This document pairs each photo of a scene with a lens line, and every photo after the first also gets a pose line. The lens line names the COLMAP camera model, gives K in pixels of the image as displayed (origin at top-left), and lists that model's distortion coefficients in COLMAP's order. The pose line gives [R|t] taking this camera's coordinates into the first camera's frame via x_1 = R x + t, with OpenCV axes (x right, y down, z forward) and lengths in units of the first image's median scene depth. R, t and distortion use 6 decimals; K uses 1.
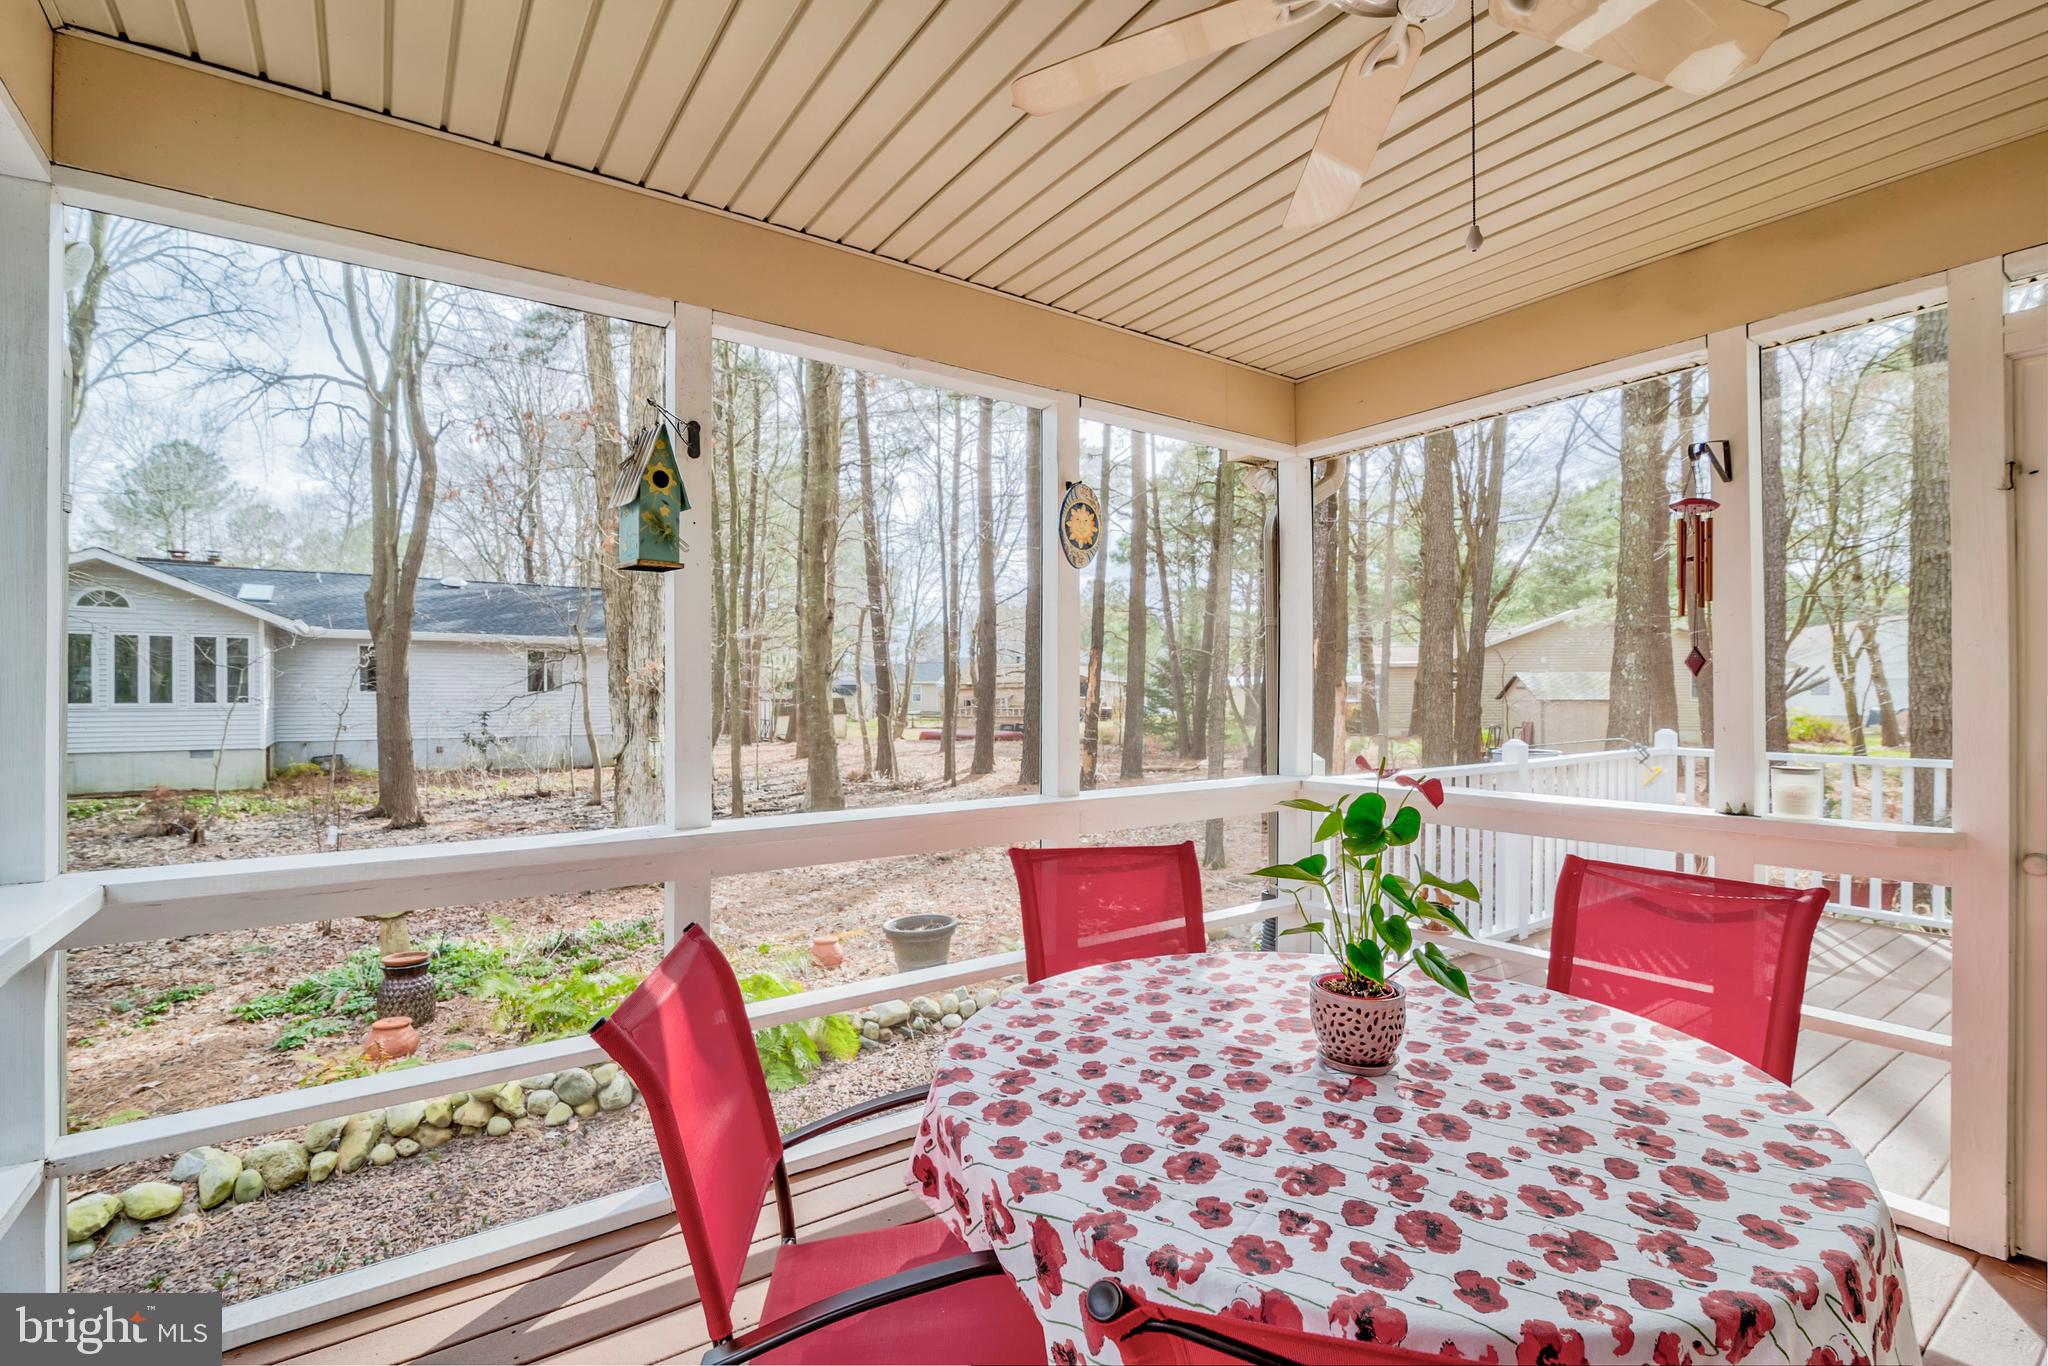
lens RADIAL K [[941.7, 0, 1024.9], [0, 941.7, 695.7], [0, 0, 1]] dist [-0.011405, -0.000231]
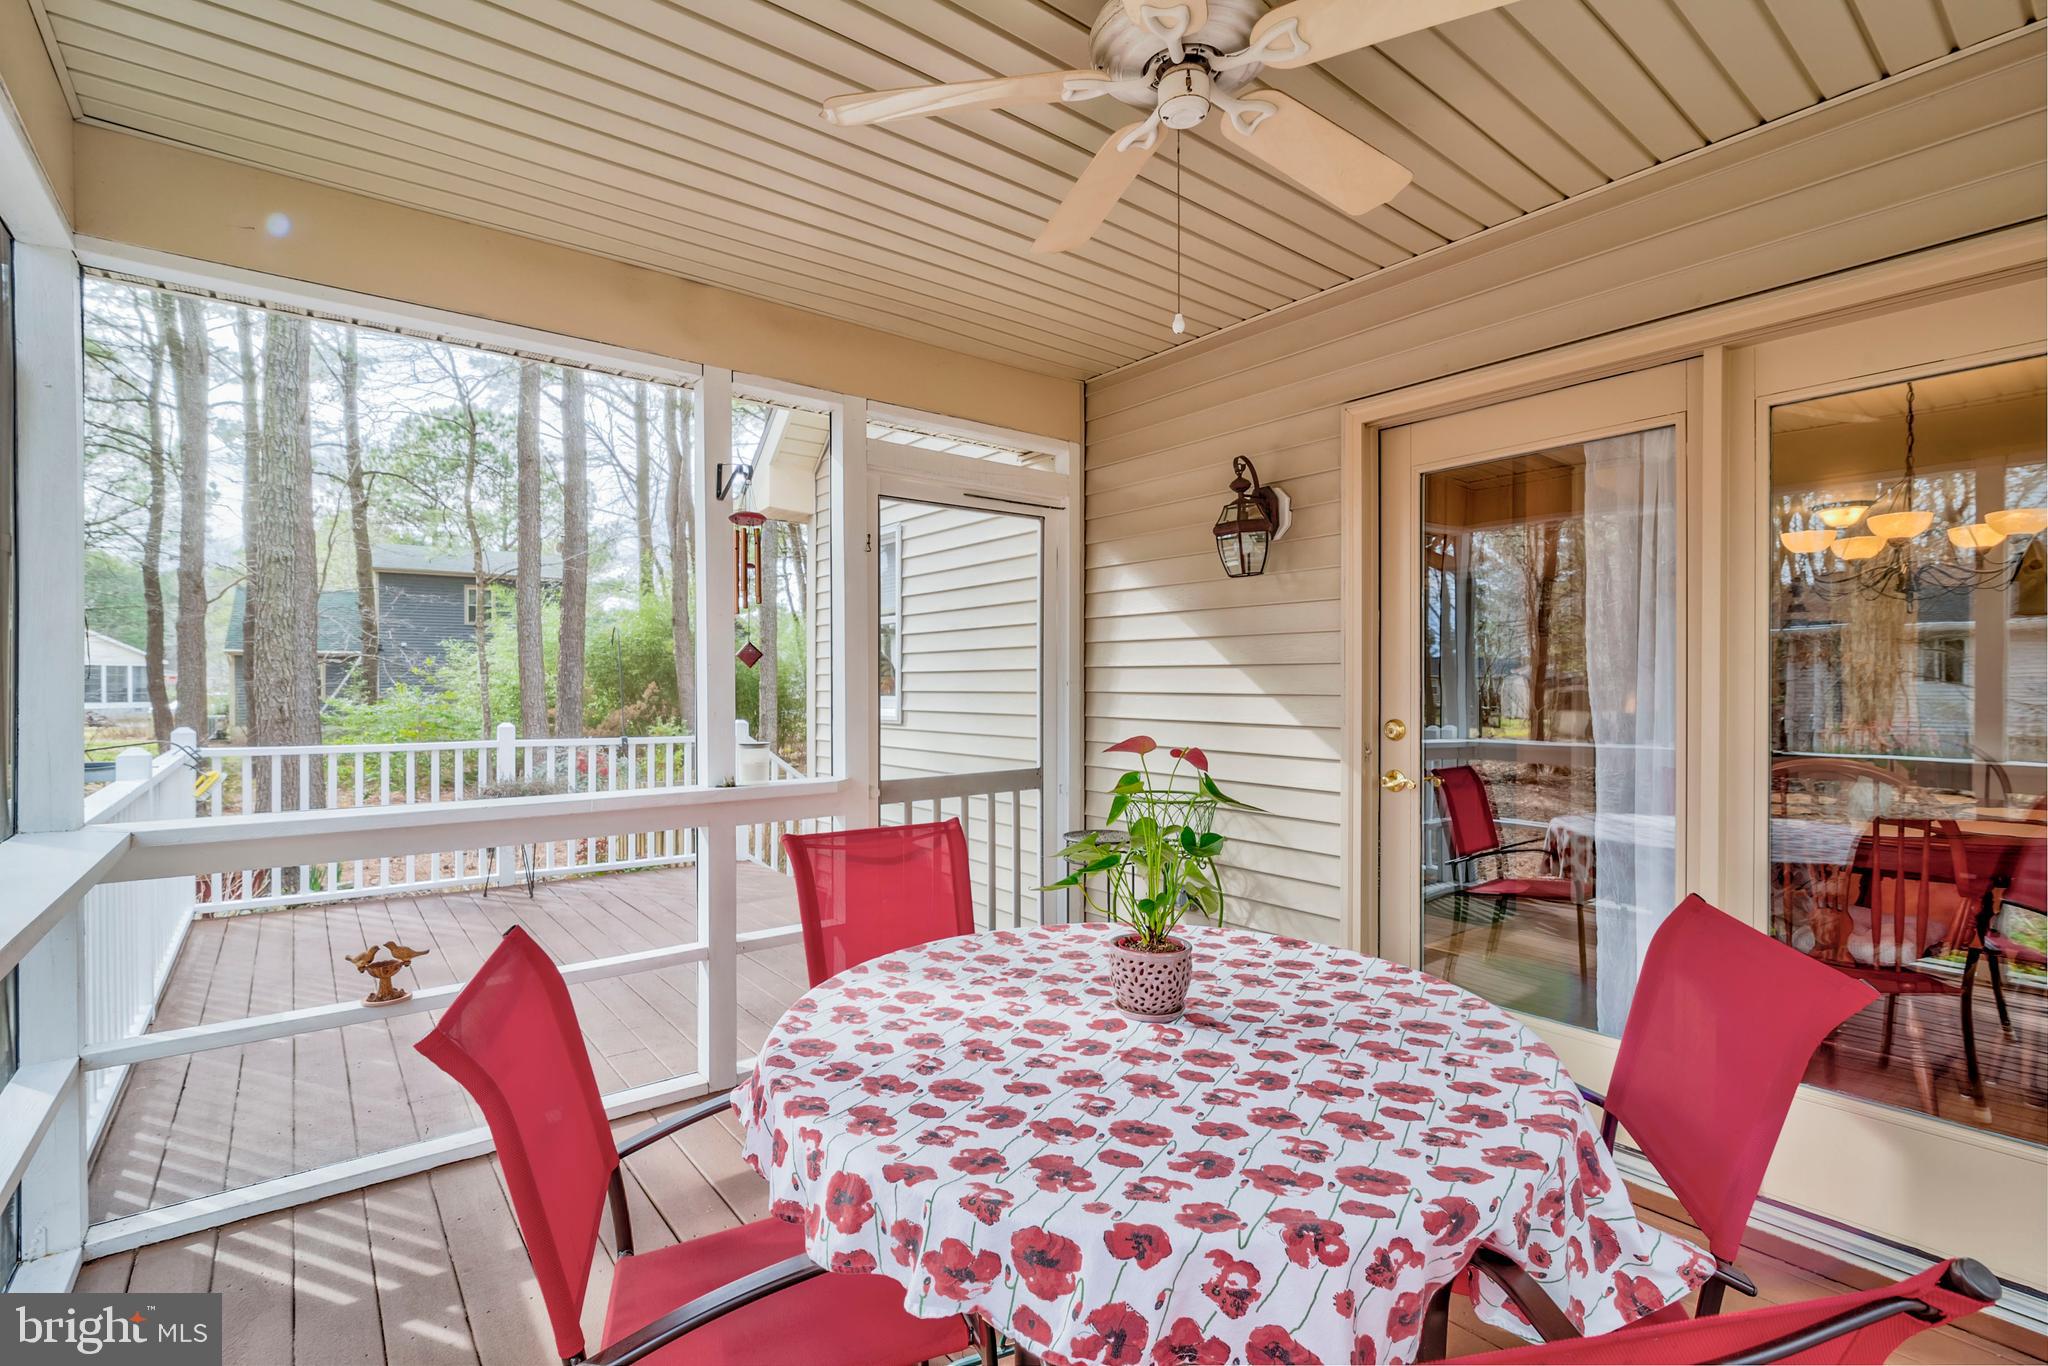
lens RADIAL K [[941.7, 0, 1007.2], [0, 941.7, 688.8], [0, 0, 1]] dist [-0.011405, -0.000231]
pose [[-0.054022, -0.001631, 0.998538, -0.224793], [0.002983, 0.999994, 0.001795, 0.002621], [-0.998535, 0.003076, -0.054017, 0.373337]]
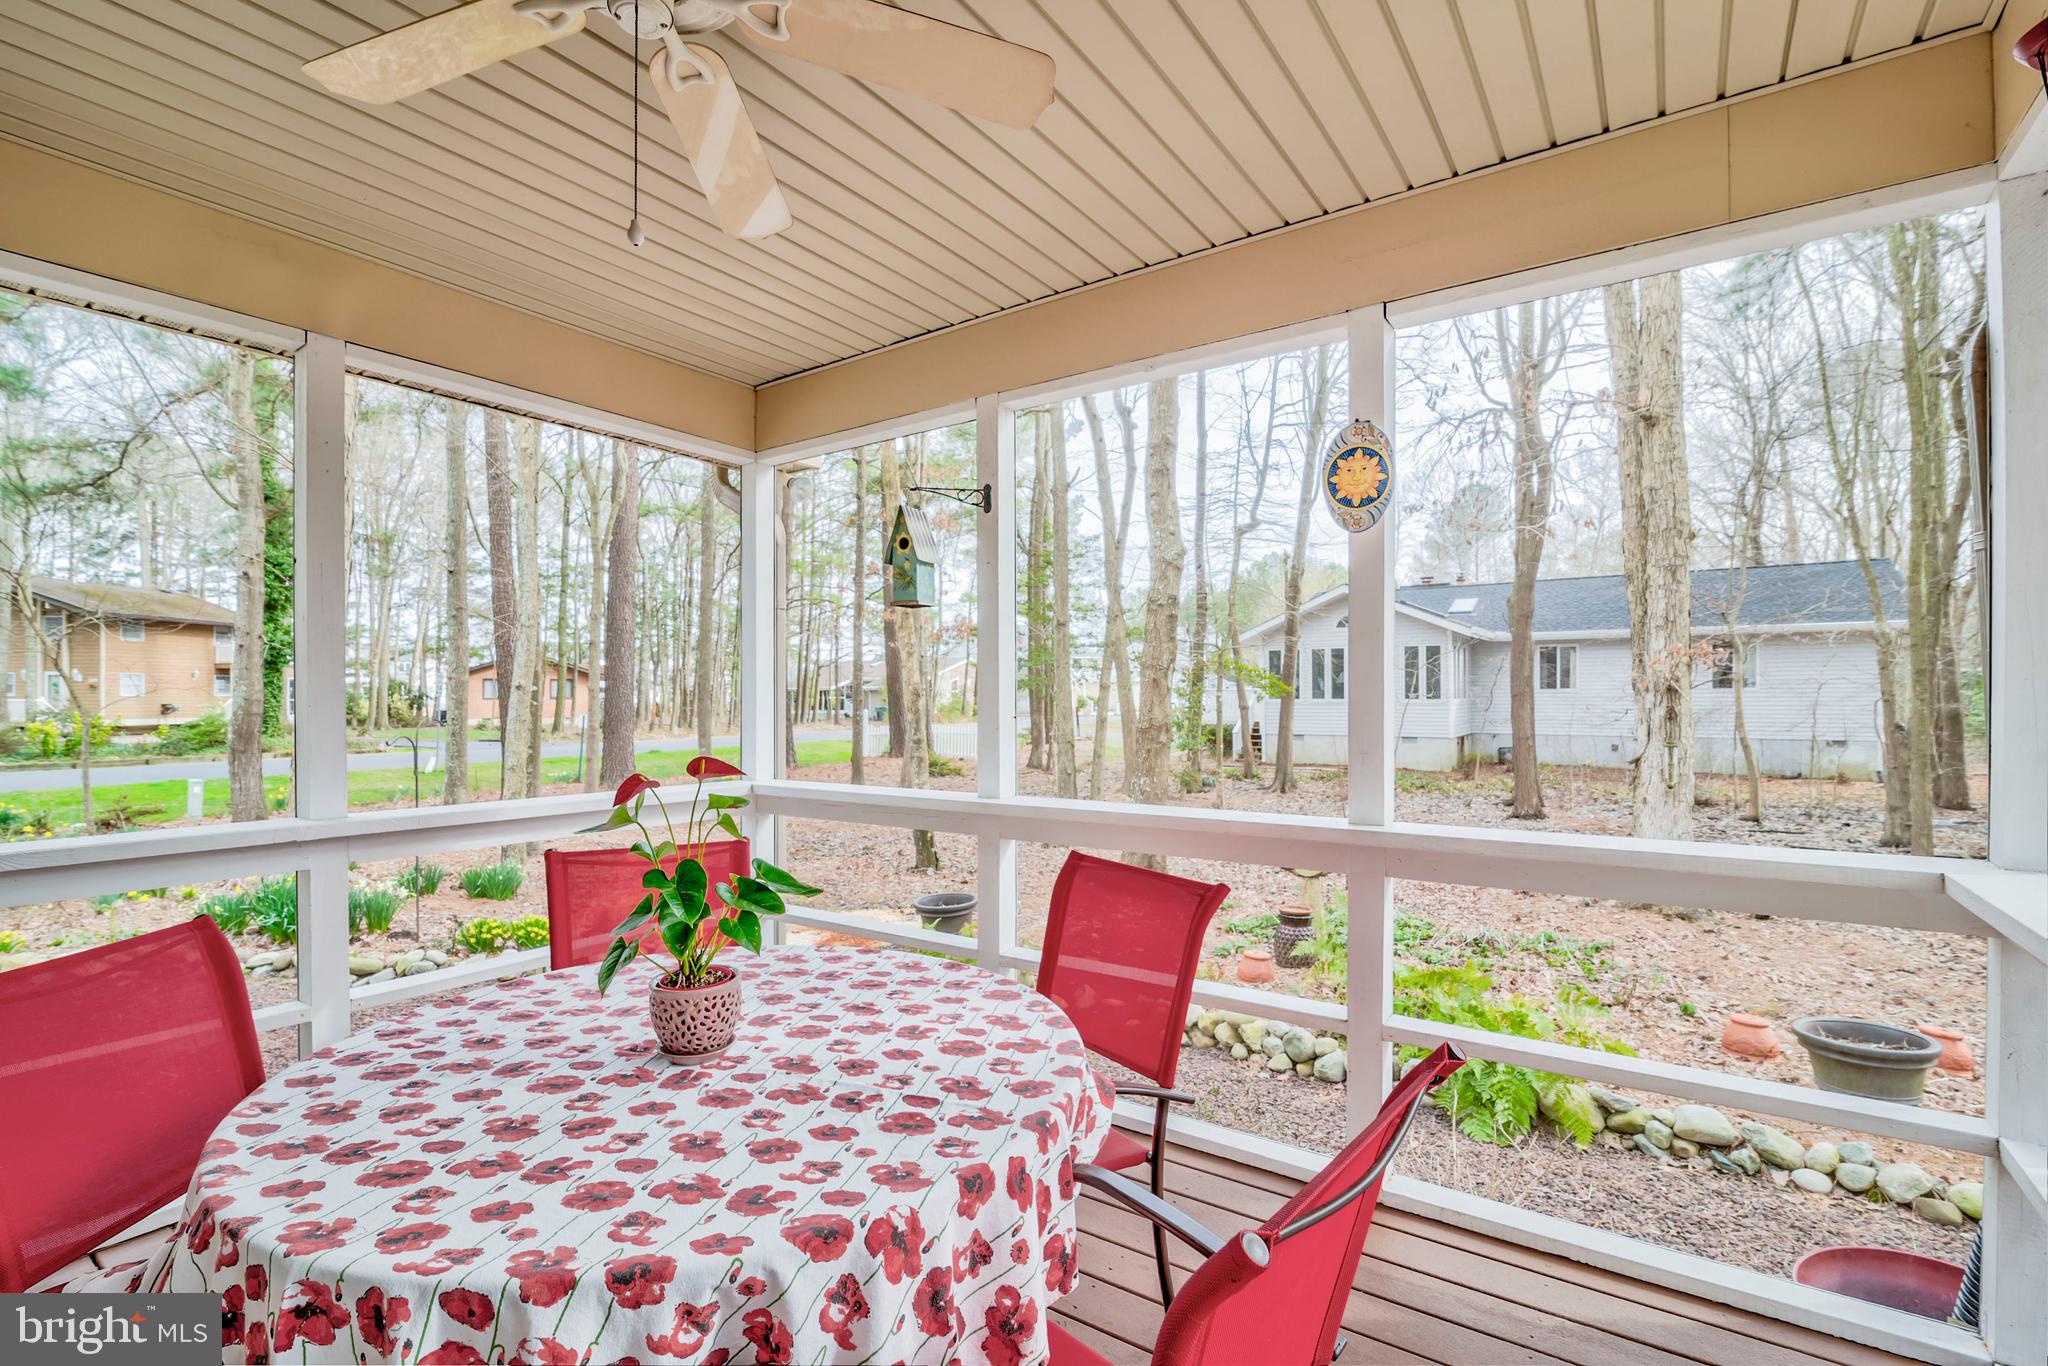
lens RADIAL K [[941.7, 0, 1021.1], [0, 941.7, 682.8], [0, 0, 1]] dist [-0.011405, -0.000231]
pose [[0.326771, -0.011671, -0.945031, 0.490670], [0.001549, 0.999929, -0.011813, -0.001040], [0.945102, 0.002396, 0.326766, 0.336524]]
